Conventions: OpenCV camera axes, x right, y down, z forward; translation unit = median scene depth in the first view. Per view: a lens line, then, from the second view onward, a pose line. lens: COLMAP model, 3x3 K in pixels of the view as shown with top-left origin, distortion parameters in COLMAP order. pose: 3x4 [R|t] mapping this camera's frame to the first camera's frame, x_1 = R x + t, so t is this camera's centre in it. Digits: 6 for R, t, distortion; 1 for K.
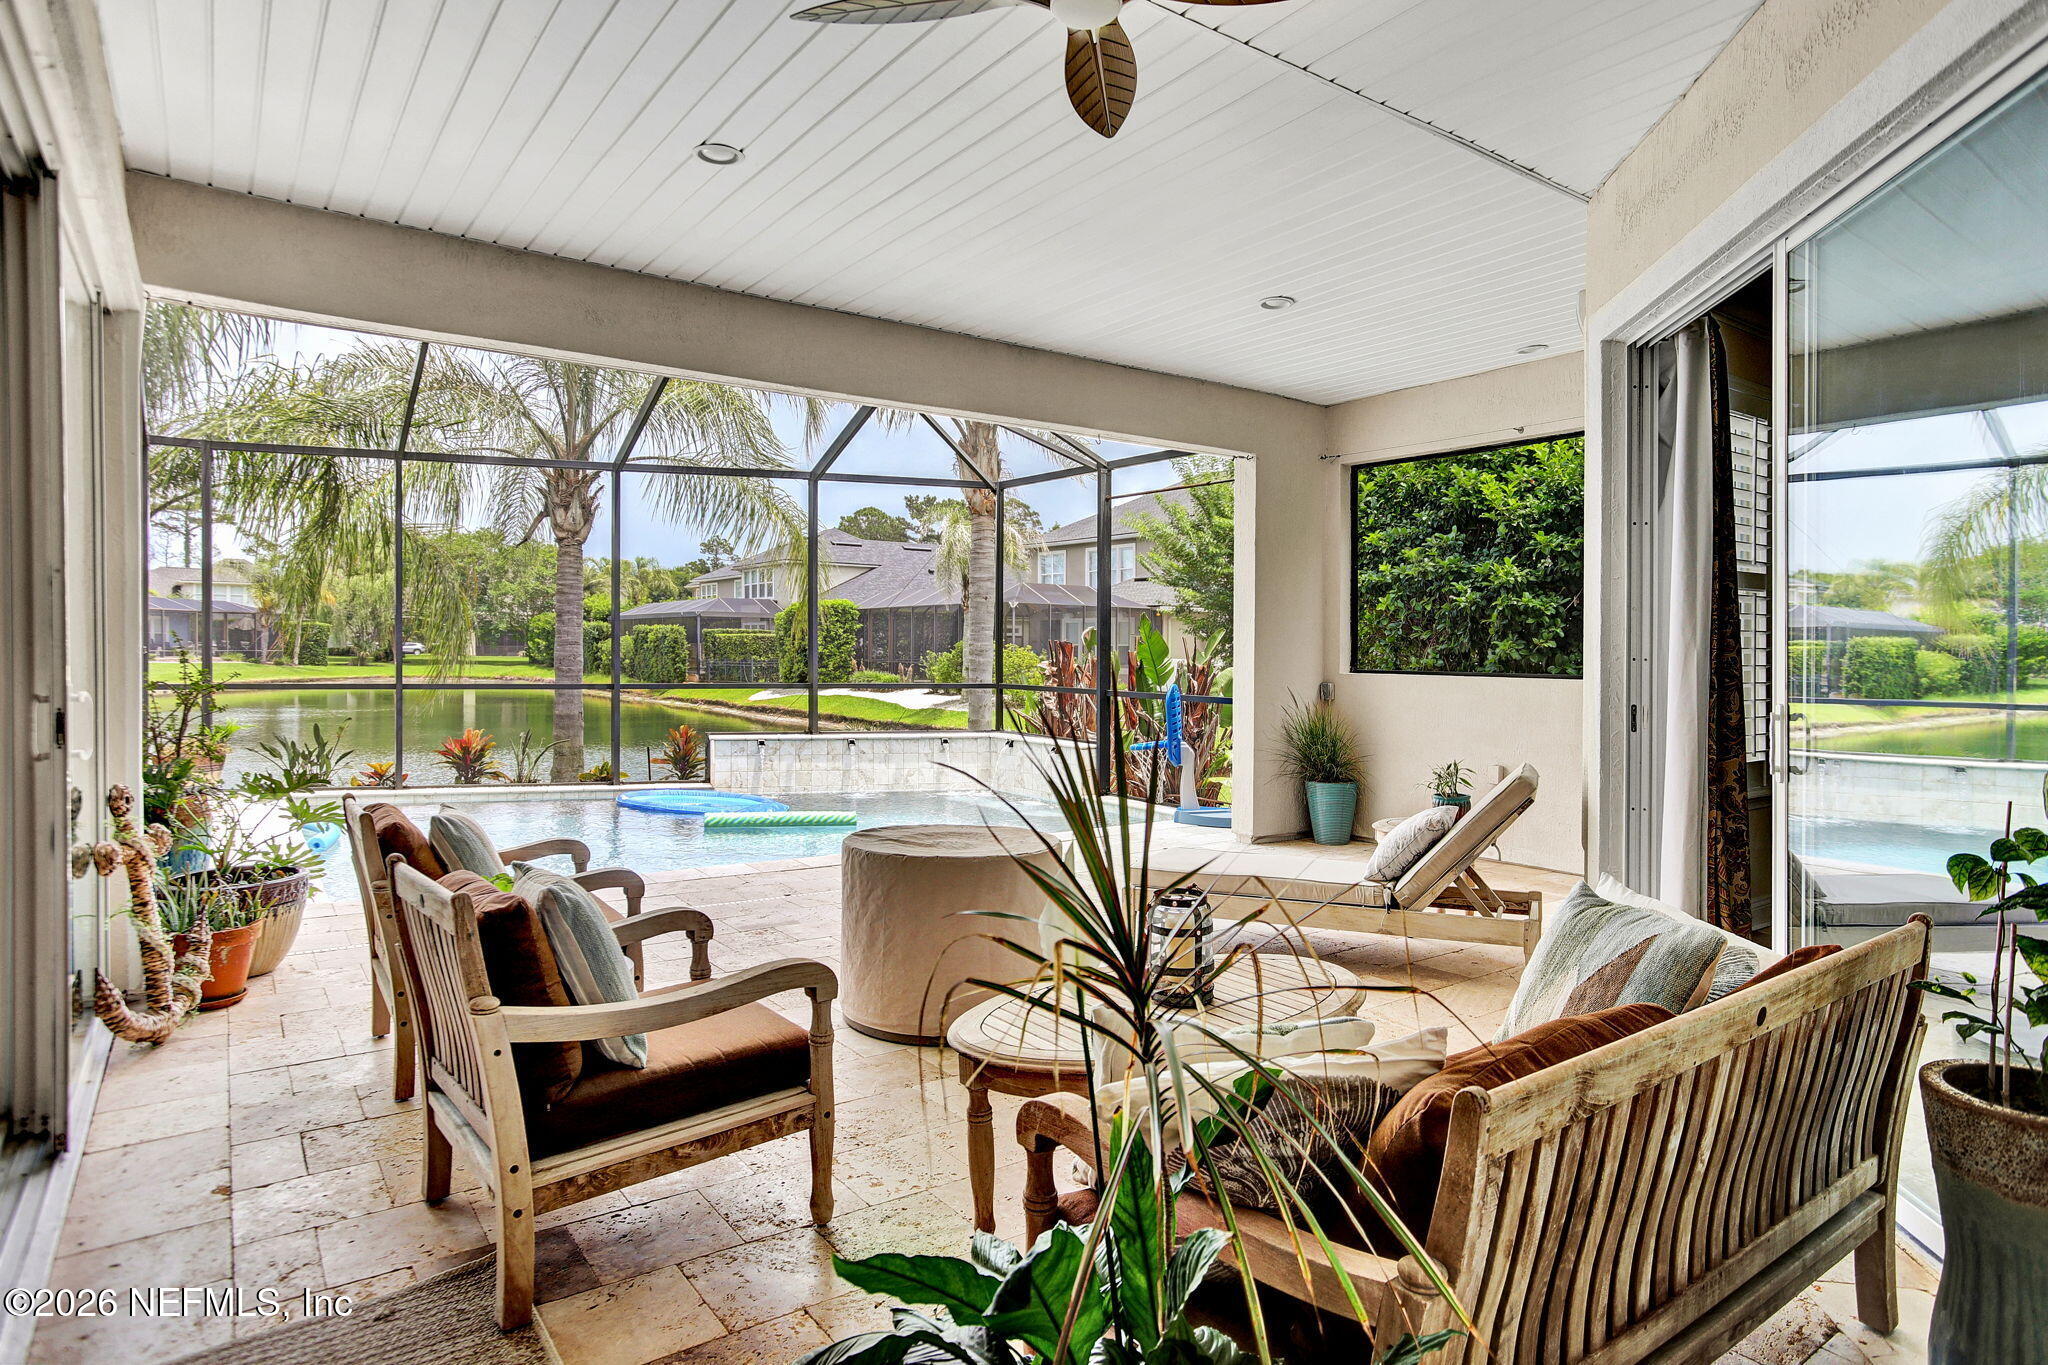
lens RADIAL K [[1144.2, 0, 1033.3], [0, 1144.2, 666.5], [0, 0, 1]] dist [-0.032848, 0.001570]
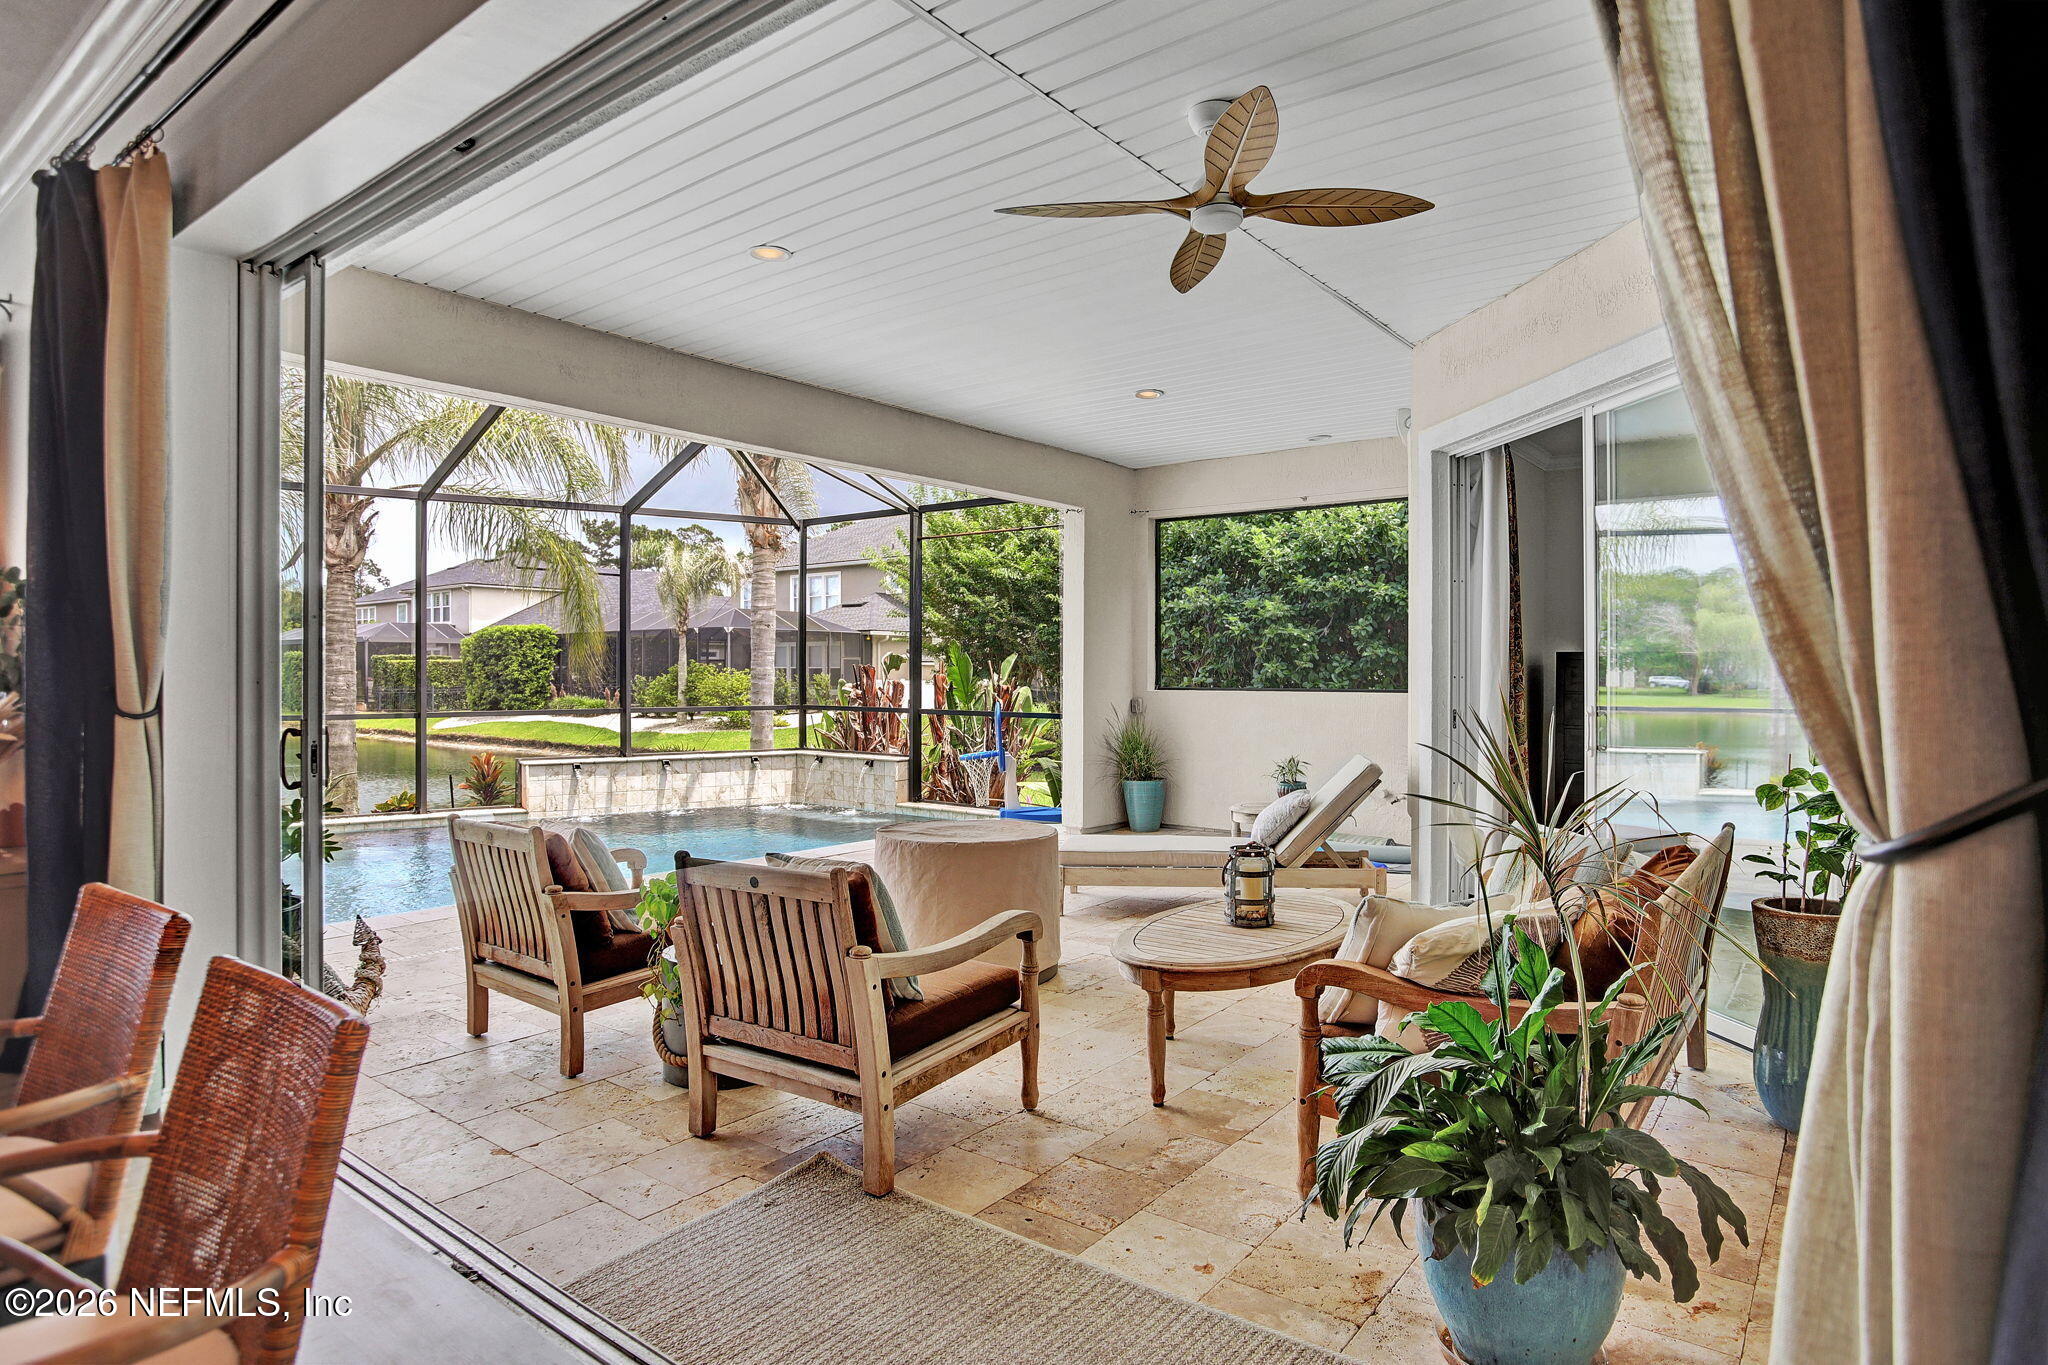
lens RADIAL K [[1085.5, 0, 1017.5], [0, 1085.5, 685.7], [0, 0, 1]] dist [-0.050509, 0.000381]
pose [[0.962965, -0.014057, 0.269262, -0.170564], [0.014385, 0.999896, 0.000754, -0.001972], [-0.269244, 0.003147, 0.963067, -0.068004]]
